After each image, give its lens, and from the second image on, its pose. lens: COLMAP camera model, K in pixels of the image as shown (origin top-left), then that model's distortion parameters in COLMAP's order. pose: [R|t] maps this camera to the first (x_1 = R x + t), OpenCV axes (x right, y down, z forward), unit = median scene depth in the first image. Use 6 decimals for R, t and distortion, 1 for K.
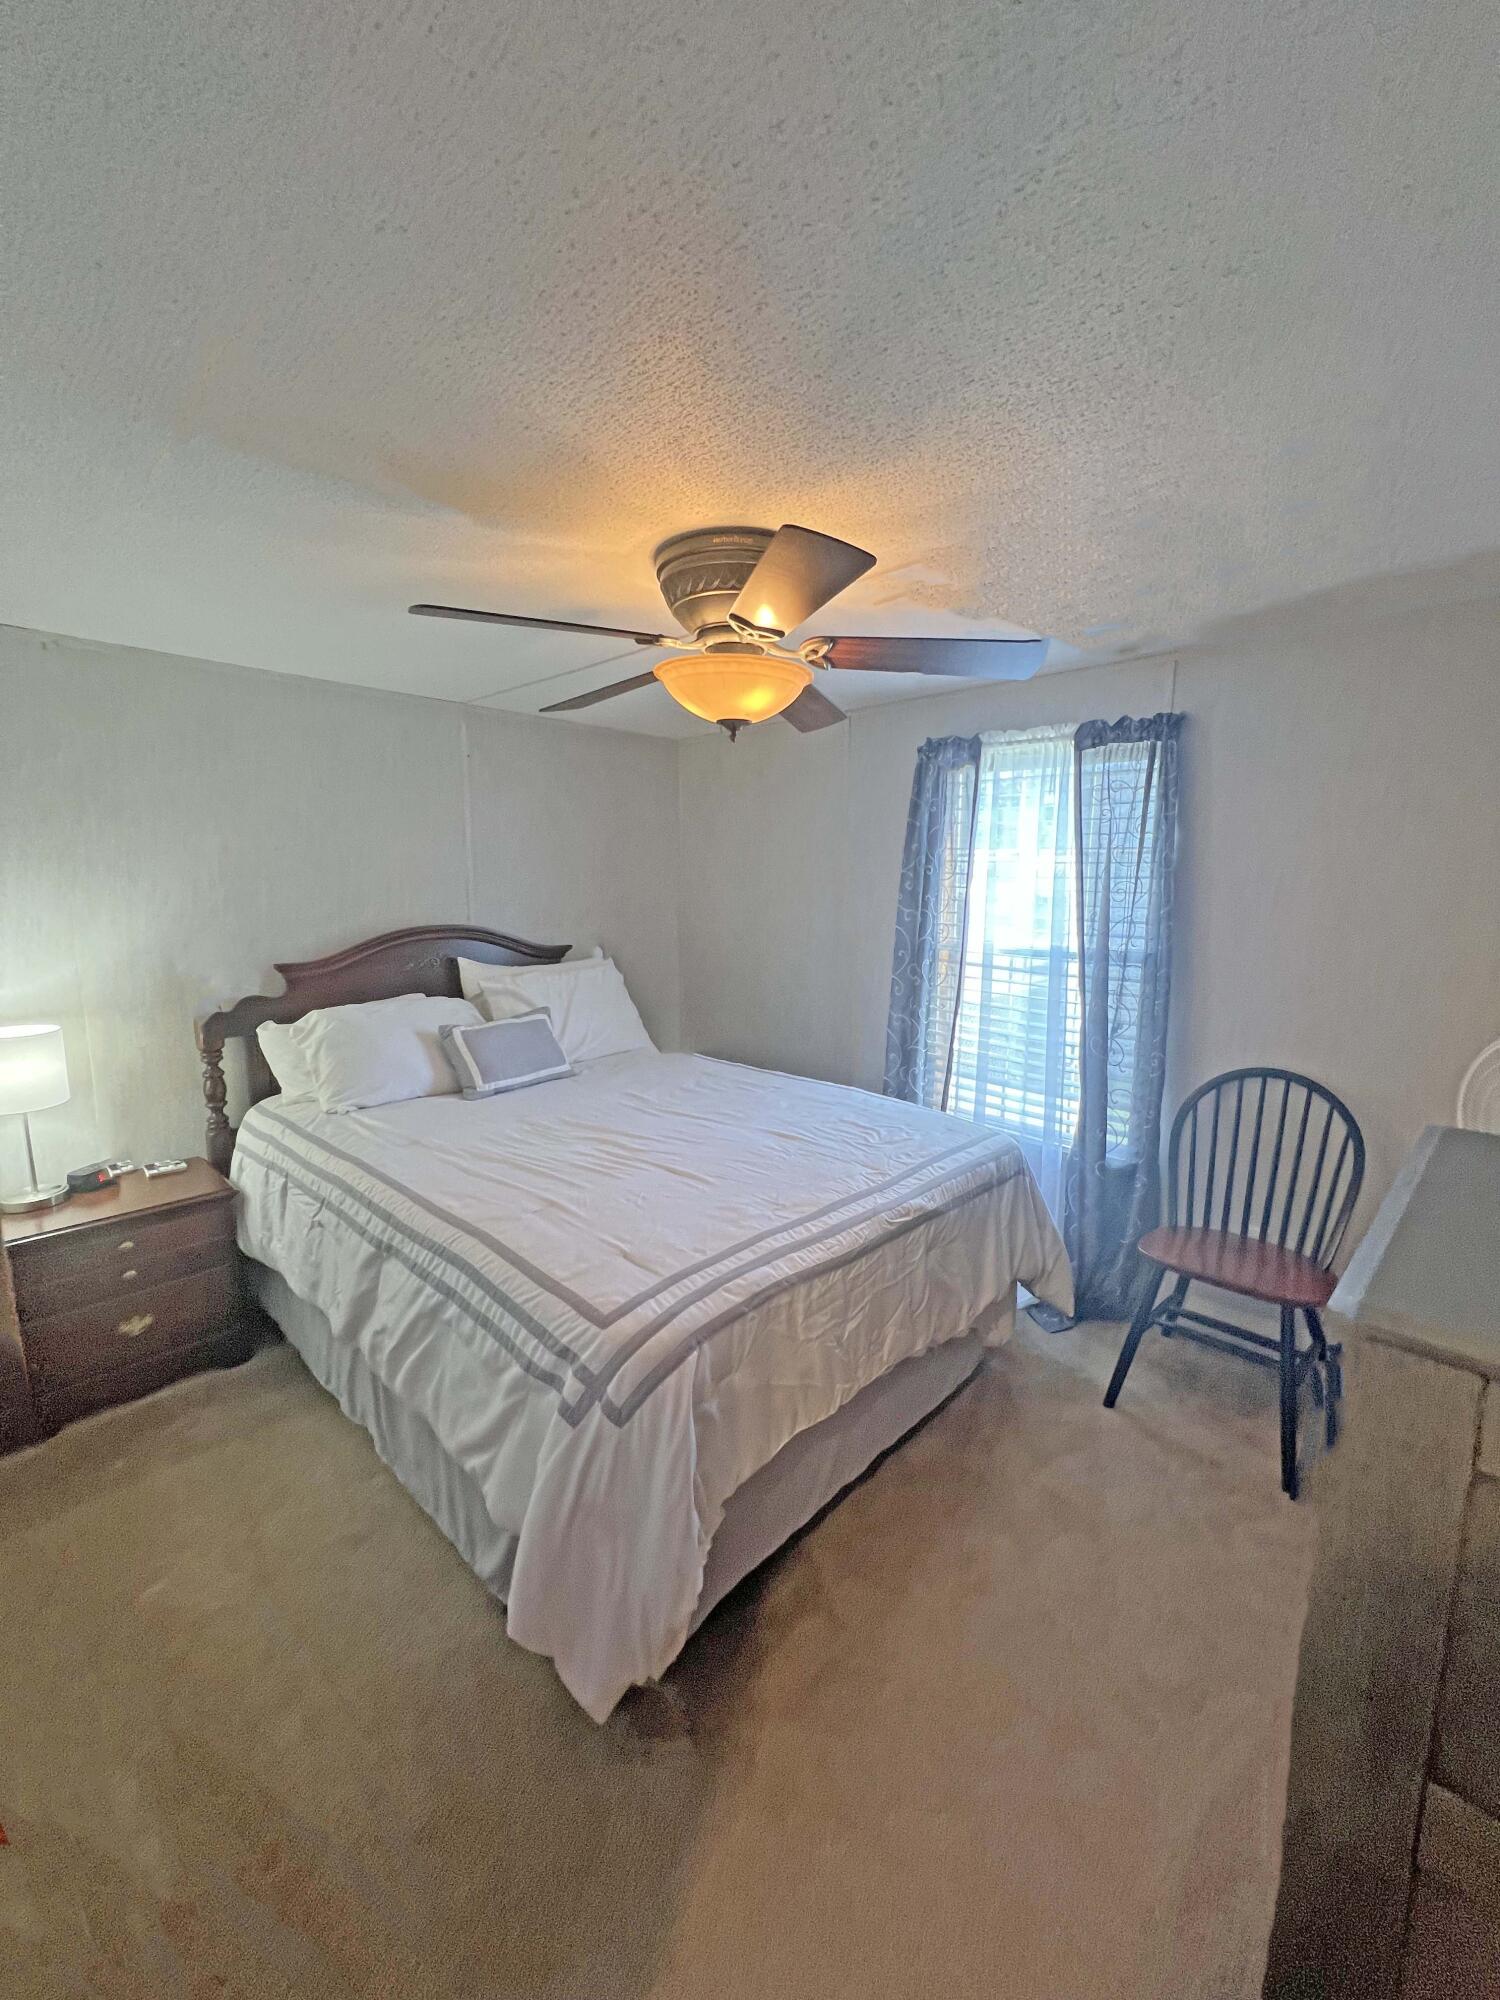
lens RADIAL K [[797.5, 0, 752.1], [0, 797.5, 992.2], [0, 0, 1]] dist [-0.002671, 0.000027]
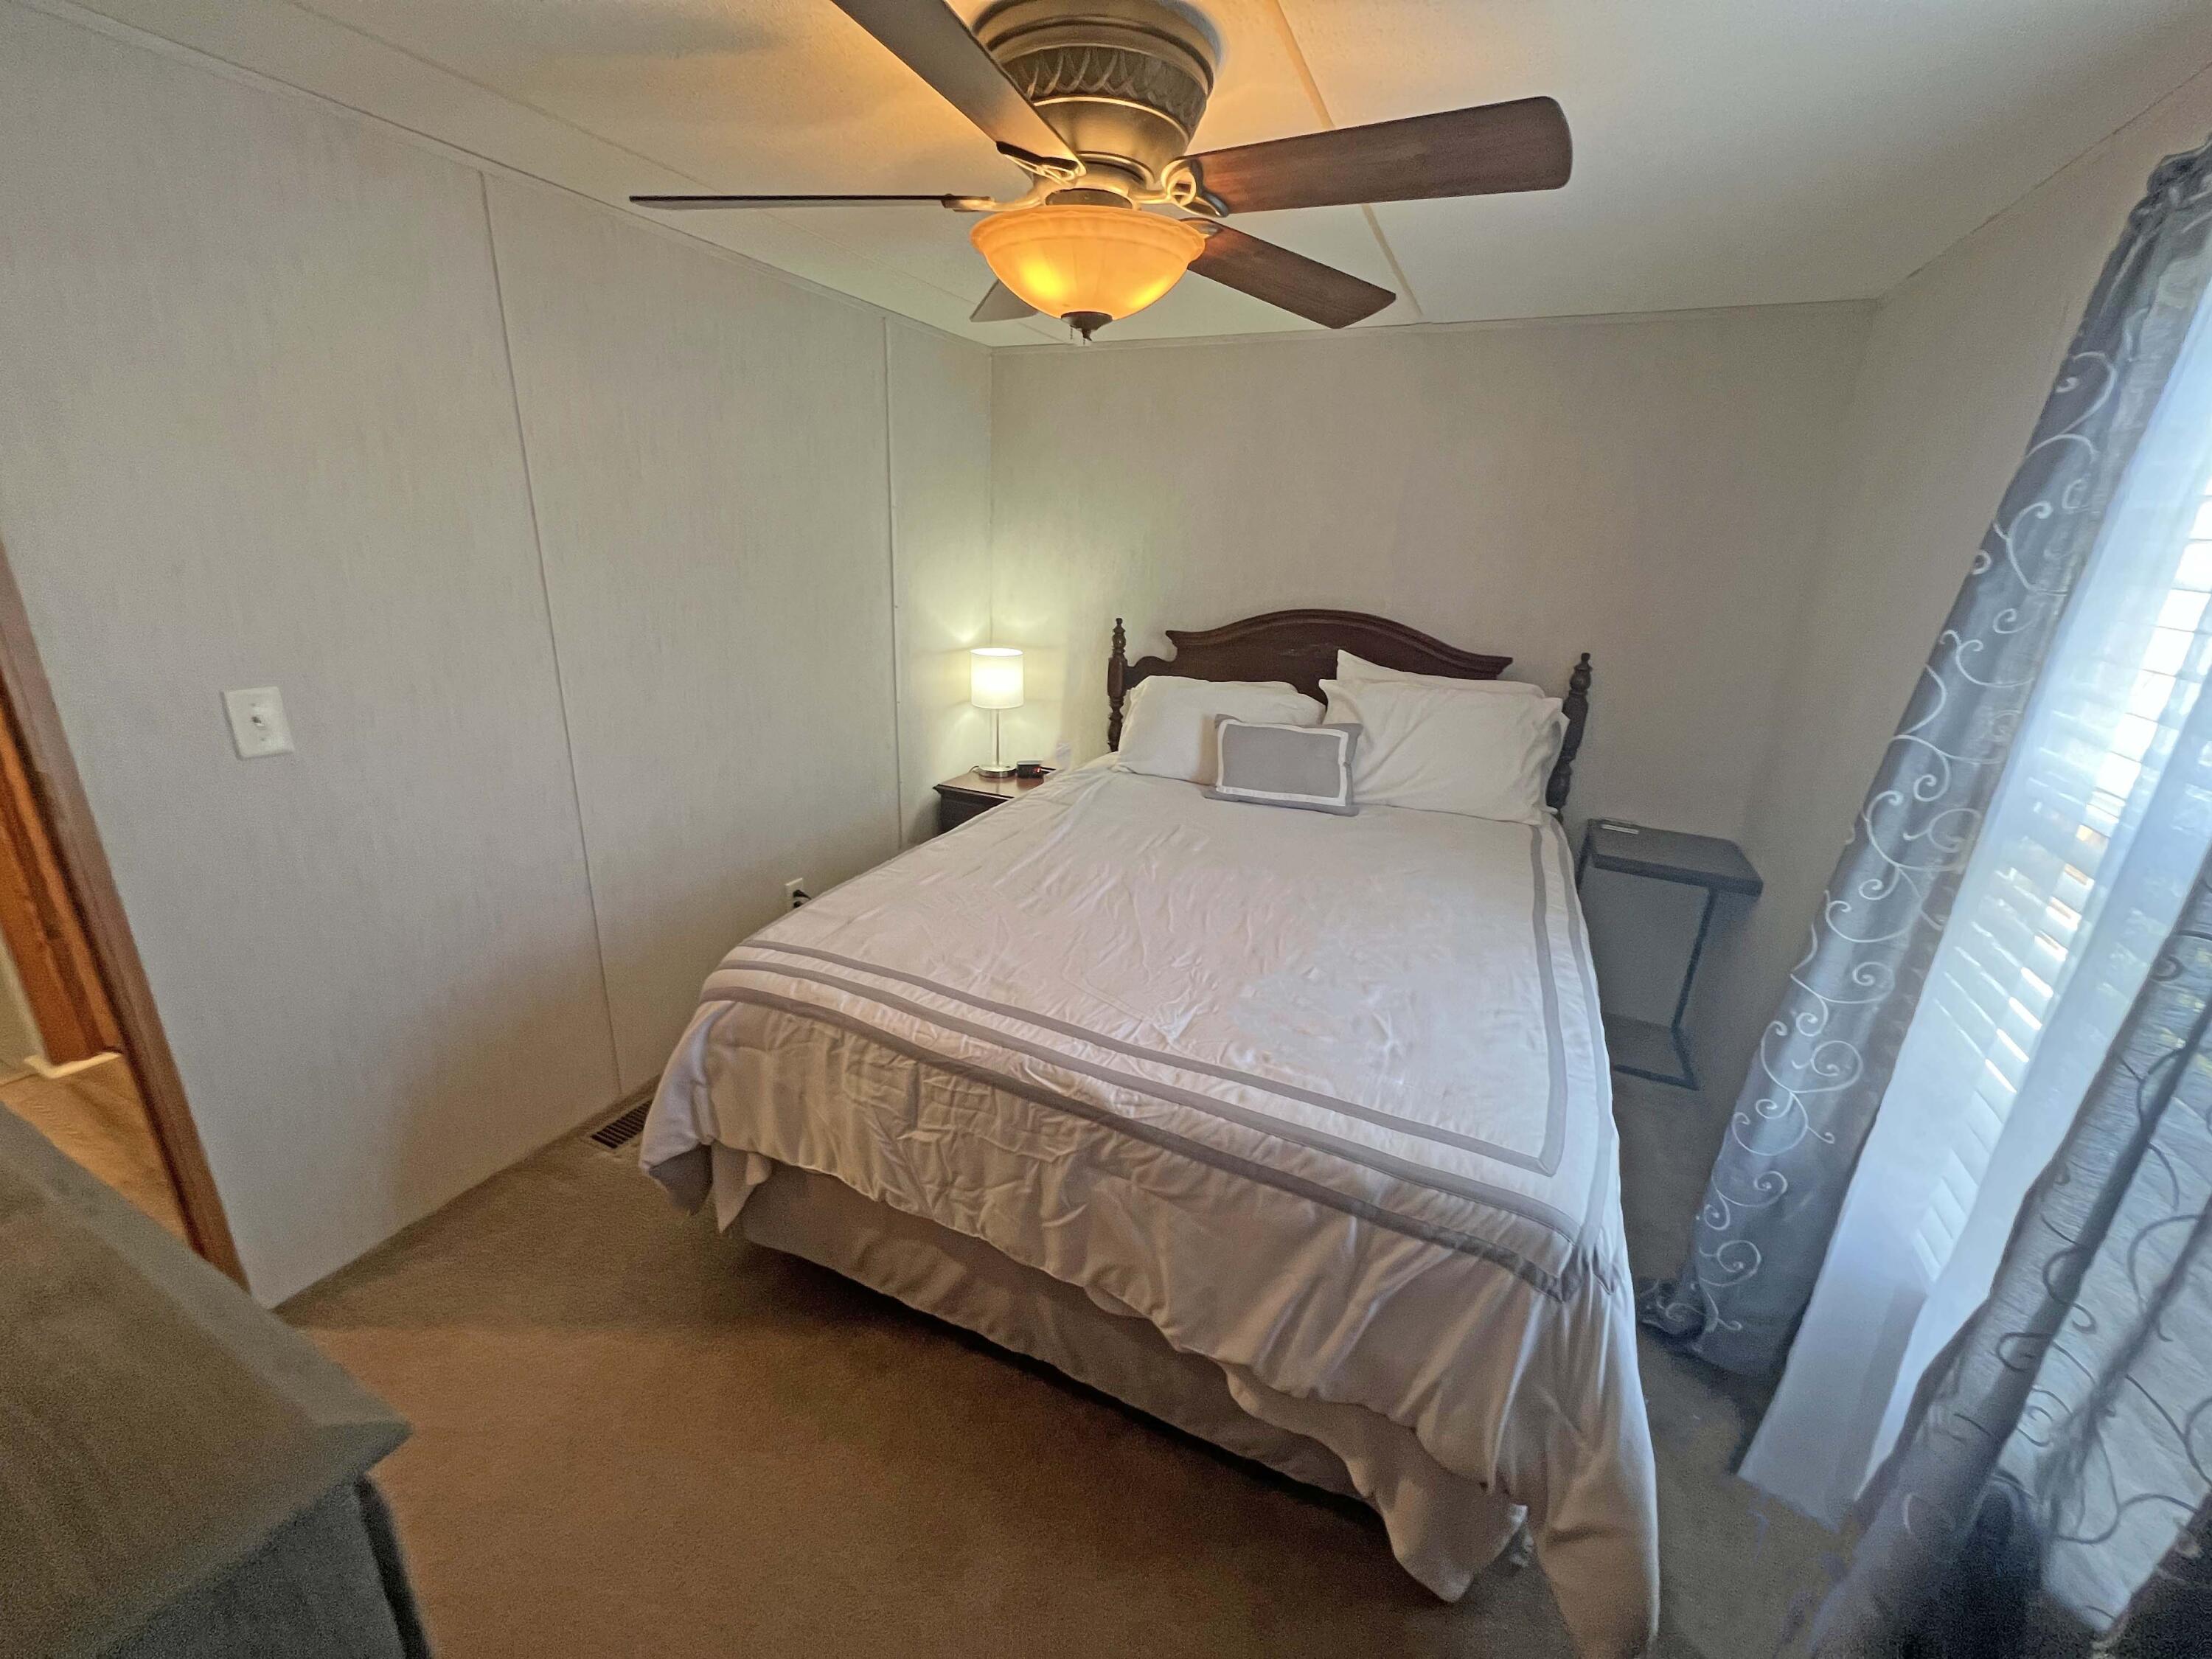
lens RADIAL K [[882.0, 0, 1103.8], [0, 882.0, 842.9], [0, 0, 1]] dist [-0.002671, 0.000027]
pose [[0.318450, 0.315636, -0.893848, 0.755098], [-0.167390, 0.946844, 0.274714, -0.106881], [0.933044, 0.062139, 0.354356, 0.735549]]
